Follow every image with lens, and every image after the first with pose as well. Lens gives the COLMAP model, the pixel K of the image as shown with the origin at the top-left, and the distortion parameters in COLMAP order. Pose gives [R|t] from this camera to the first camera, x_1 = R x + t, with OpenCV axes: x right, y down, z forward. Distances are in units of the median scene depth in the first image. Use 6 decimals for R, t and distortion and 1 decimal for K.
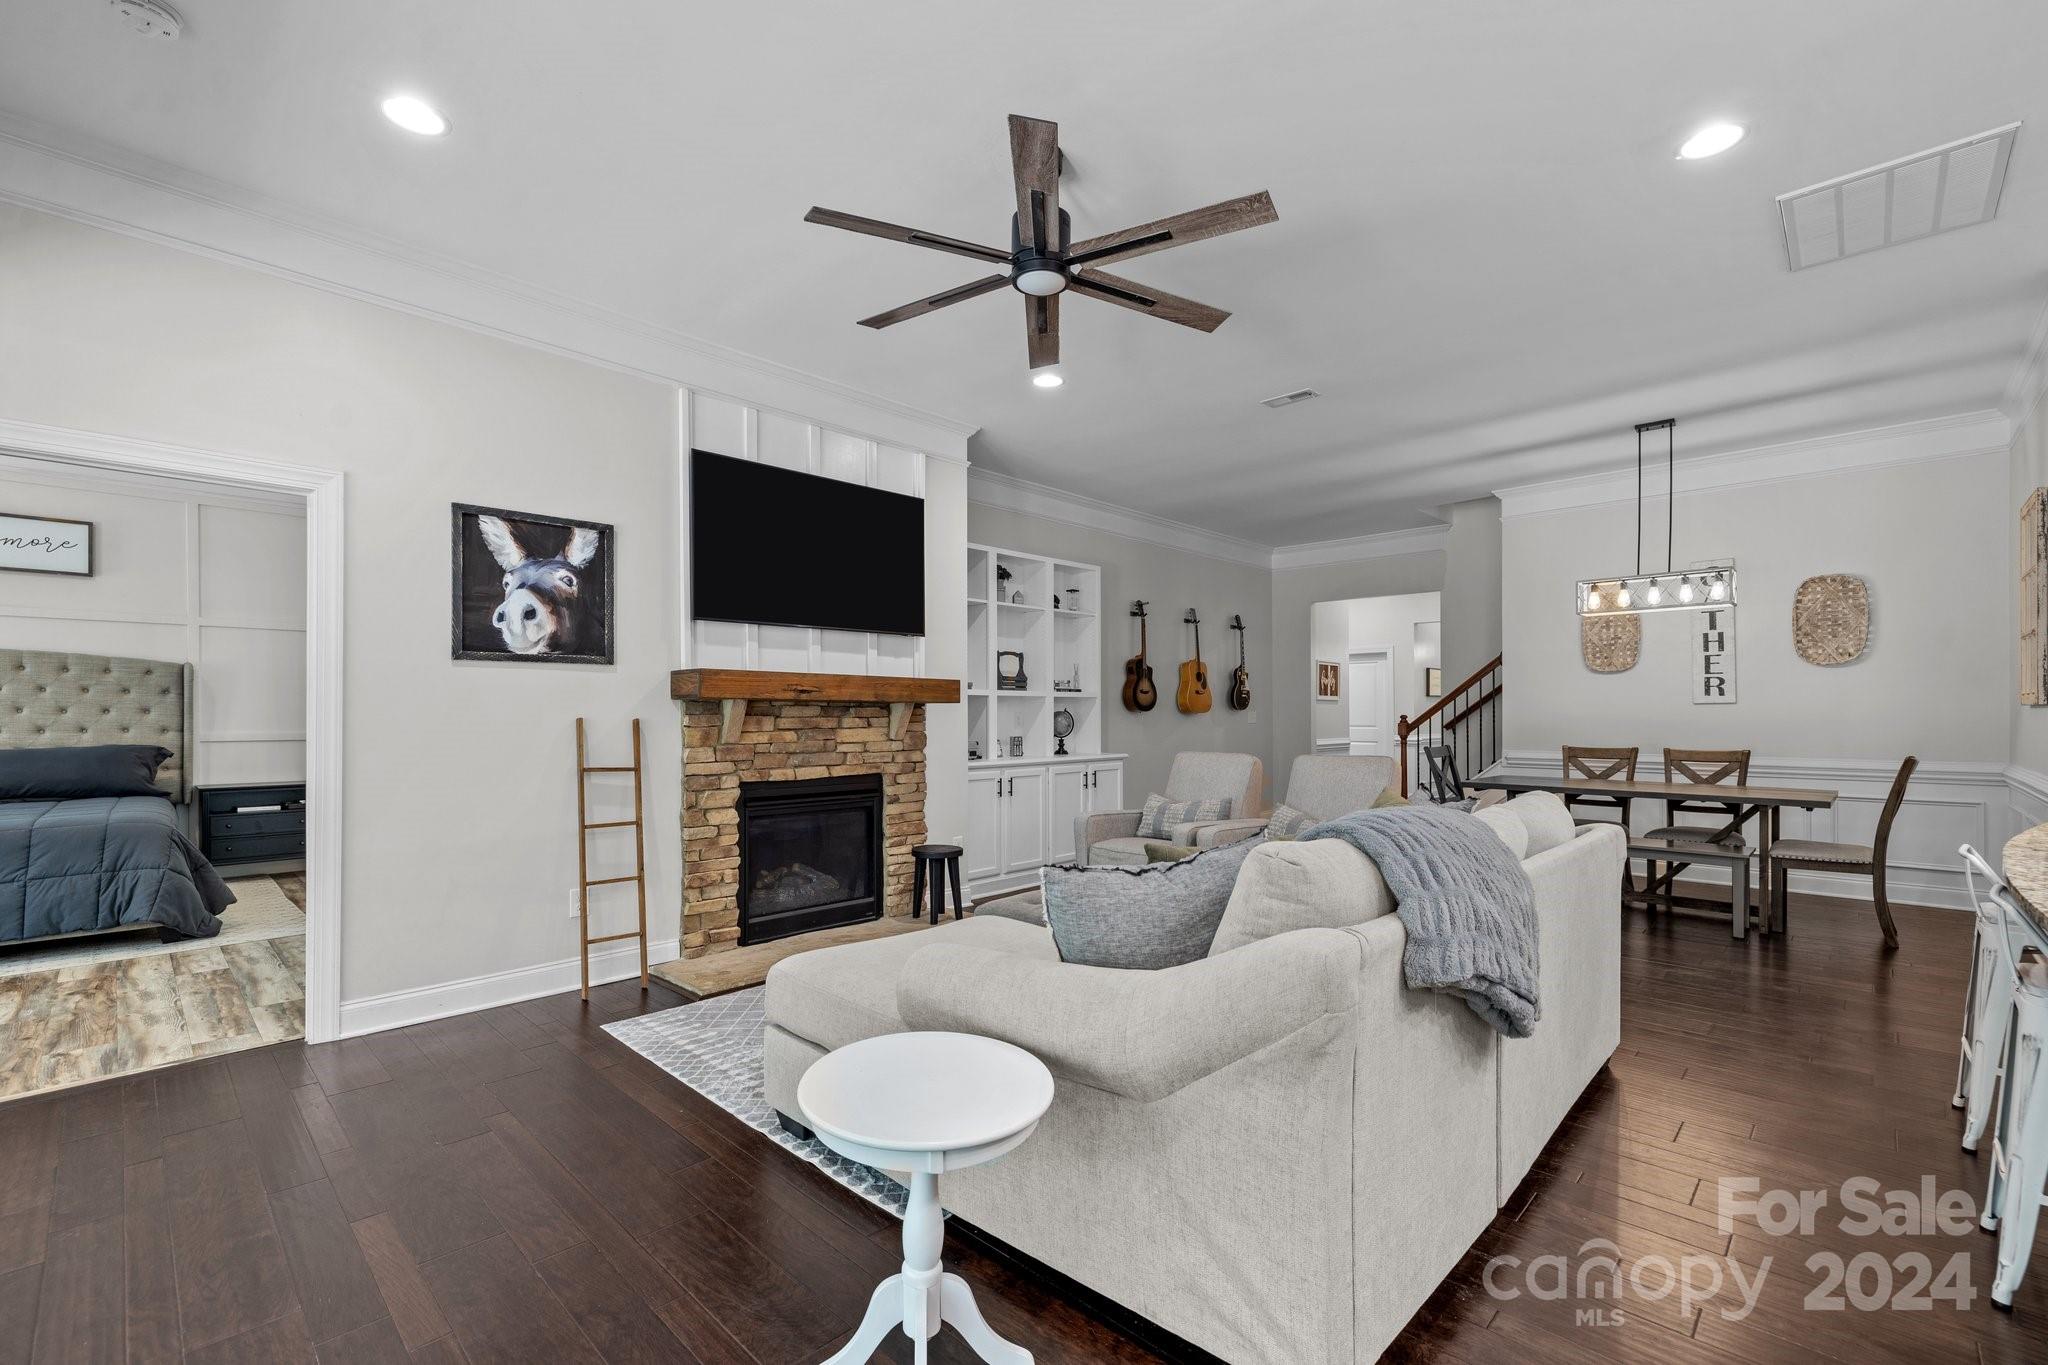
lens RADIAL K [[873.9, 0, 1009.2], [0, 873.9, 715.1], [0, 0, 1]] dist [-0.002130, -0.000375]
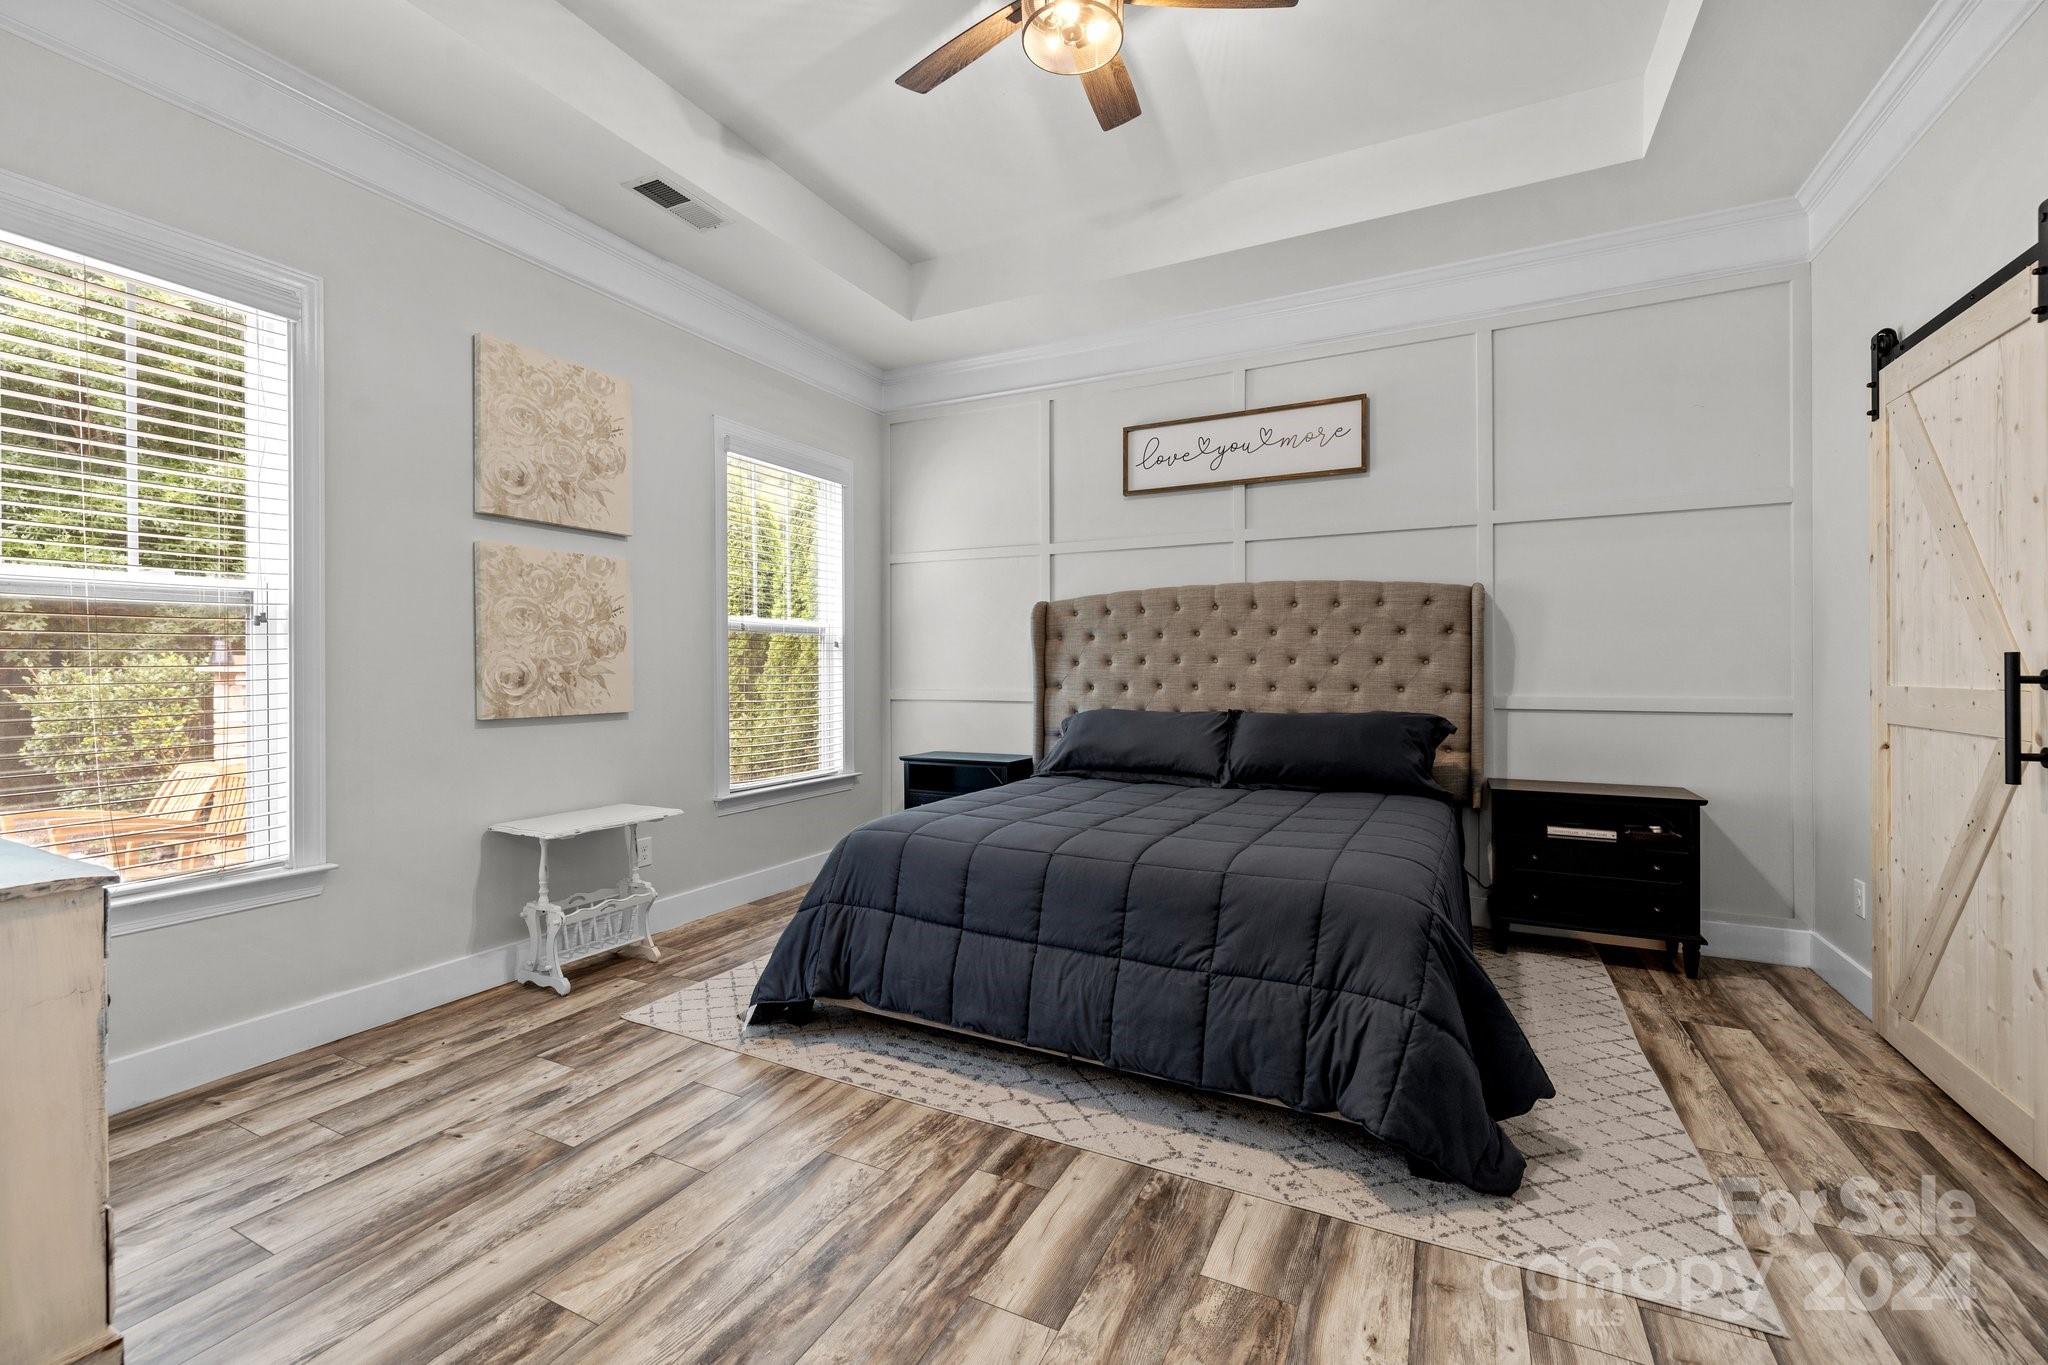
lens RADIAL K [[884.8, 0, 1014.0], [0, 884.8, 673.7], [0, 0, 1]] dist [-0.003105, -0.000624]
pose [[0.309117, -0.000161, -0.951024, -0.460296], [0.003105, 0.999995, 0.000839, 0.004051], [0.951019, -0.003212, 0.309116, 0.508852]]
